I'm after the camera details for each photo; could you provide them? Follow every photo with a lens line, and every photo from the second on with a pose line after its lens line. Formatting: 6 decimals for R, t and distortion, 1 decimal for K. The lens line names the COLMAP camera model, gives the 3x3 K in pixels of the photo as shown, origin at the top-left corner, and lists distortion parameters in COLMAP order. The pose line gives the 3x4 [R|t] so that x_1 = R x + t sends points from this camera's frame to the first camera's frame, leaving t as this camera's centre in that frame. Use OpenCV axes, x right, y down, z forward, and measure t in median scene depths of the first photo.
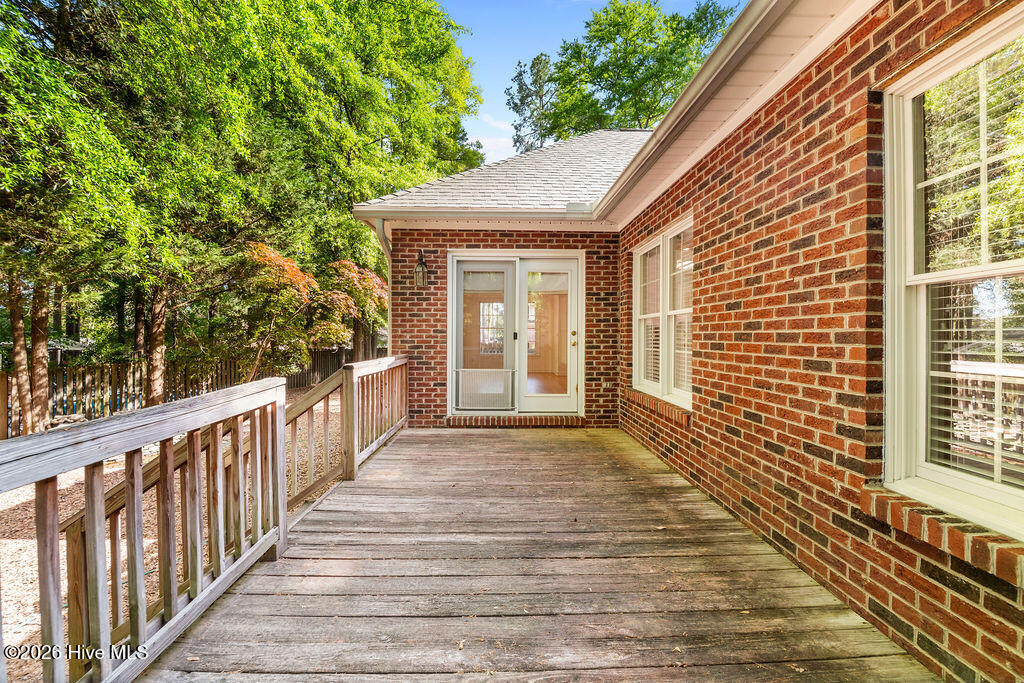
lens RADIAL K [[412.7, 0, 511.2], [0, 412.7, 341.3], [0, 0, 1]] dist [-0.011876, -0.000297]
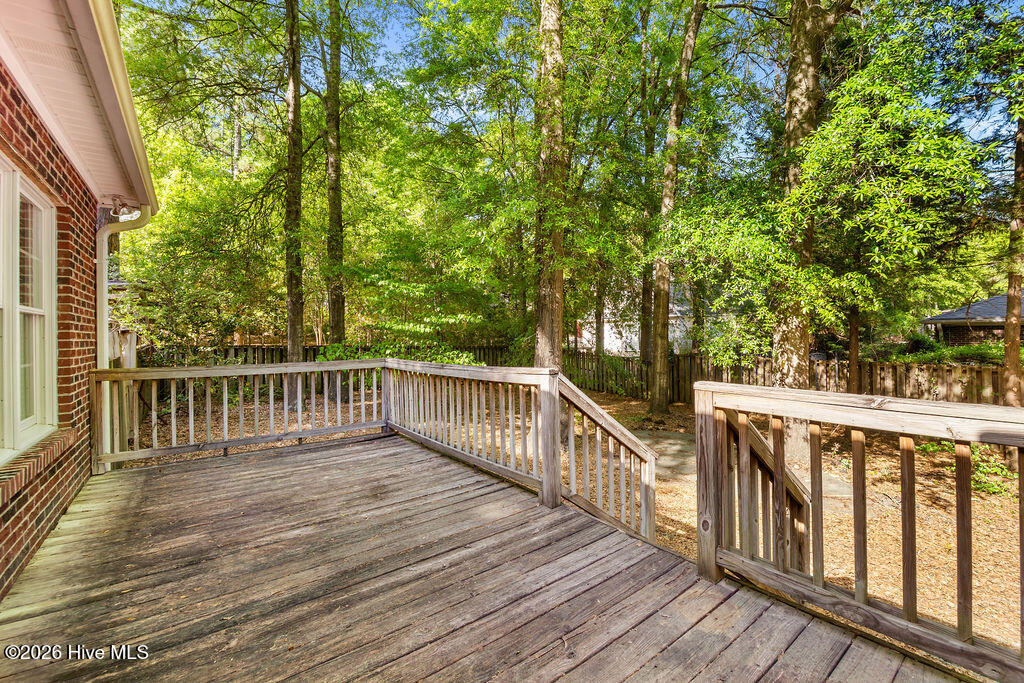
lens RADIAL K [[412.7, 0, 508.2], [0, 412.7, 337.5], [0, 0, 1]] dist [-0.011876, -0.000297]
pose [[-0.808215, 0.014297, -0.588713, 0.277896], [0.008518, 0.999884, 0.012589, -0.028609], [0.588825, 0.005159, -0.808244, 1.890989]]
